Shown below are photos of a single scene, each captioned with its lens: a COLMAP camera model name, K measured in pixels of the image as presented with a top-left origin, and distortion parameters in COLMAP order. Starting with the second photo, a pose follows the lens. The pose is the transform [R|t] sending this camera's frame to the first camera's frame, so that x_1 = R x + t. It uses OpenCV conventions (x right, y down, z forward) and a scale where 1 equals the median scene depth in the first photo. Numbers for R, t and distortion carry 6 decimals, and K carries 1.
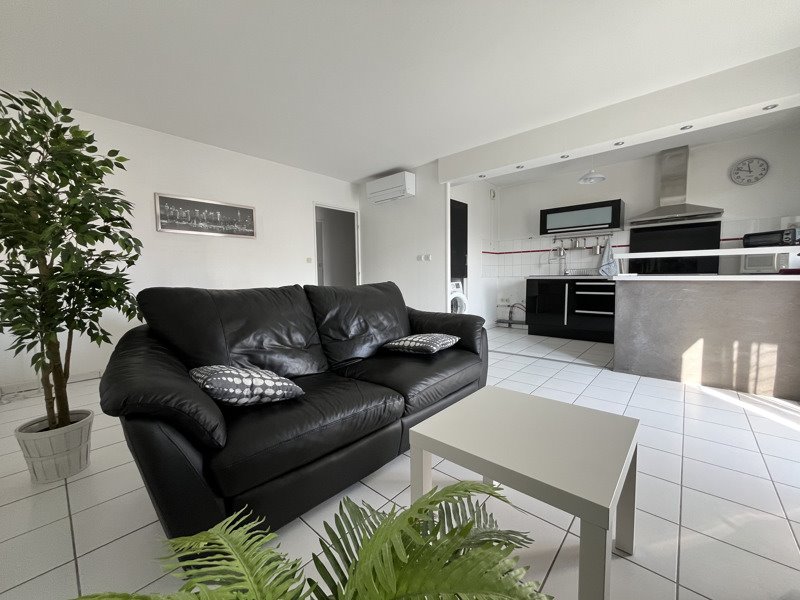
lens RADIAL K [[322.1, 0, 400.0], [0, 322.1, 300.0], [0, 0, 1]] dist [-0.000532, 0.000000]
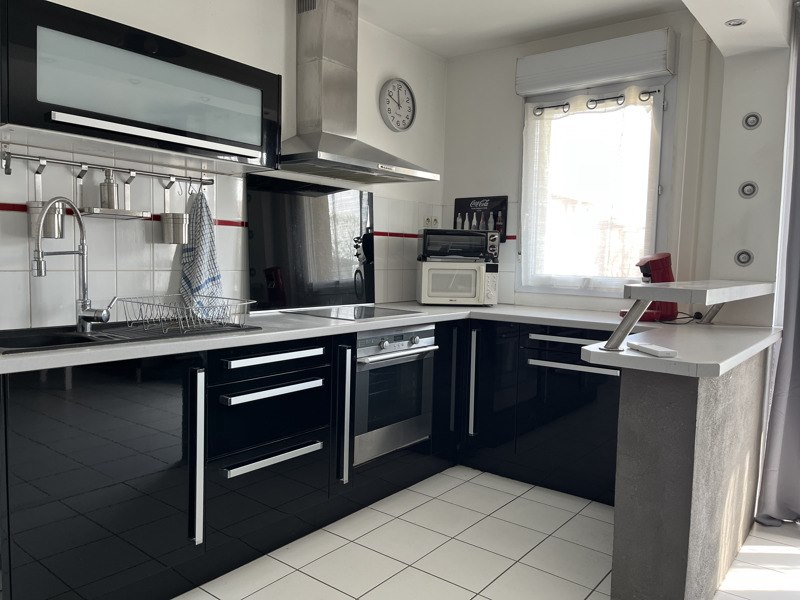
lens RADIAL K [[610.5, 0, 400.0], [0, 610.5, 300.0], [0, 0, 1]] dist [0.058510, -0.001265]
pose [[-0.059364, -0.063390, 0.996222, 0.060423], [0.045888, 0.996753, 0.066159, -0.117933], [-0.997181, 0.049642, -0.056263, 0.830034]]
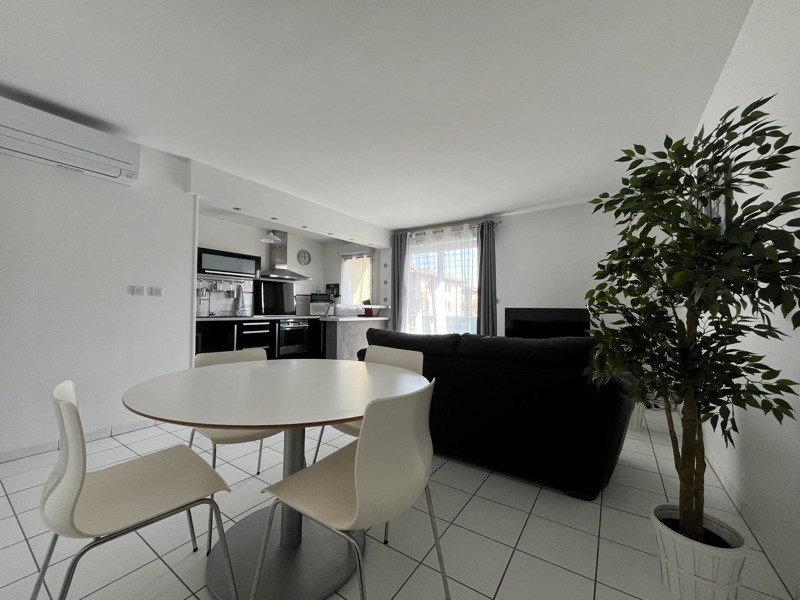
lens RADIAL K [[322.1, 0, 400.0], [0, 322.1, 300.0], [0, 0, 1]] dist [-0.000532, 0.000000]
pose [[-0.136184, 0.040226, 0.989867, -0.580573], [0.065863, 0.997332, -0.031468, -0.059103], [-0.988492, 0.060910, -0.138470, 0.572955]]
